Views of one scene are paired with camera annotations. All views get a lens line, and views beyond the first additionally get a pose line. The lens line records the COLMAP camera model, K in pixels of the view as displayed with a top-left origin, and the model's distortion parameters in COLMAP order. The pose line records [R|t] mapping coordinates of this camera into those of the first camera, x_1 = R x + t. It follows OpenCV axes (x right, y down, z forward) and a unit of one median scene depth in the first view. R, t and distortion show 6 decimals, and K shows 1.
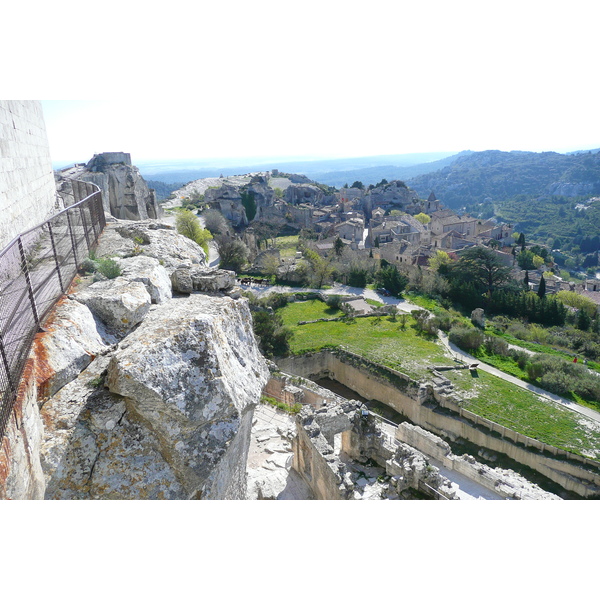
lens RADIAL K [[480.8, 0, 301.0], [0, 480.8, 303.7], [0, 0, 1]] dist [-0.026081, 0.013716]
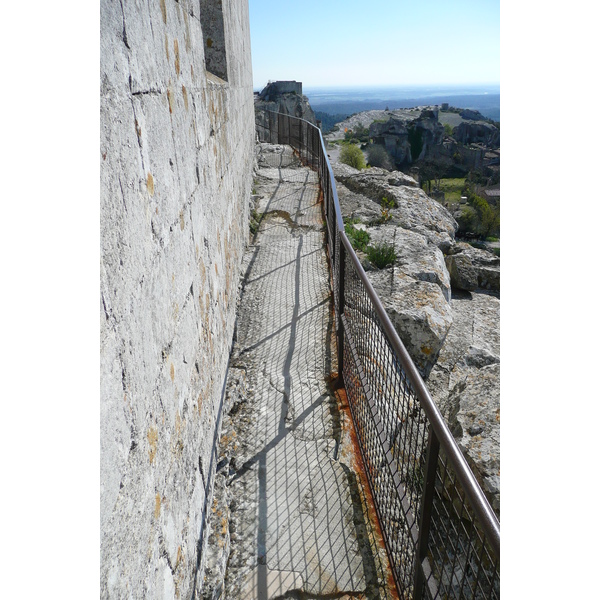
lens RADIAL K [[480.8, 0, 304.9], [0, 480.8, 299.6], [0, 0, 1]] dist [-0.026081, 0.013716]
pose [[0.951174, 0.138961, -0.275605, -0.013323], [-0.105108, 0.985380, 0.134081, -0.003956], [0.290208, -0.098566, 0.951874, 0.012295]]
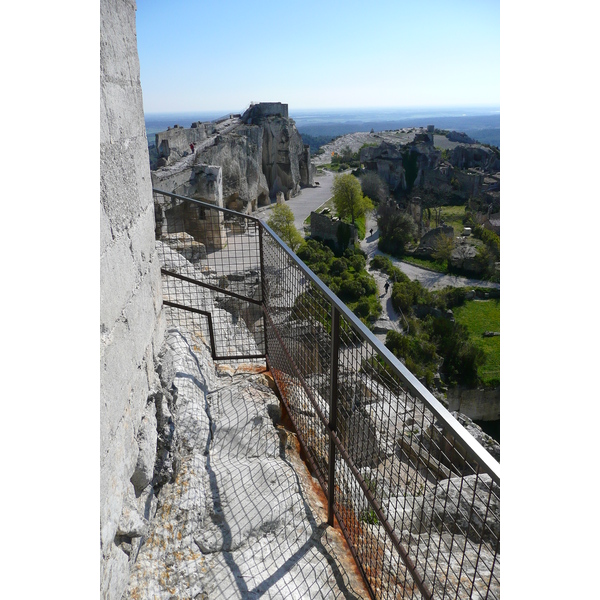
lens RADIAL K [[480.8, 0, 302.5], [0, 480.8, 298.4], [0, 0, 1]] dist [-0.026081, 0.013716]
pose [[0.960277, 0.115639, -0.253960, -0.051617], [-0.095627, 0.991357, 0.089820, -0.030764], [0.262151, -0.061967, 0.963035, 0.101702]]
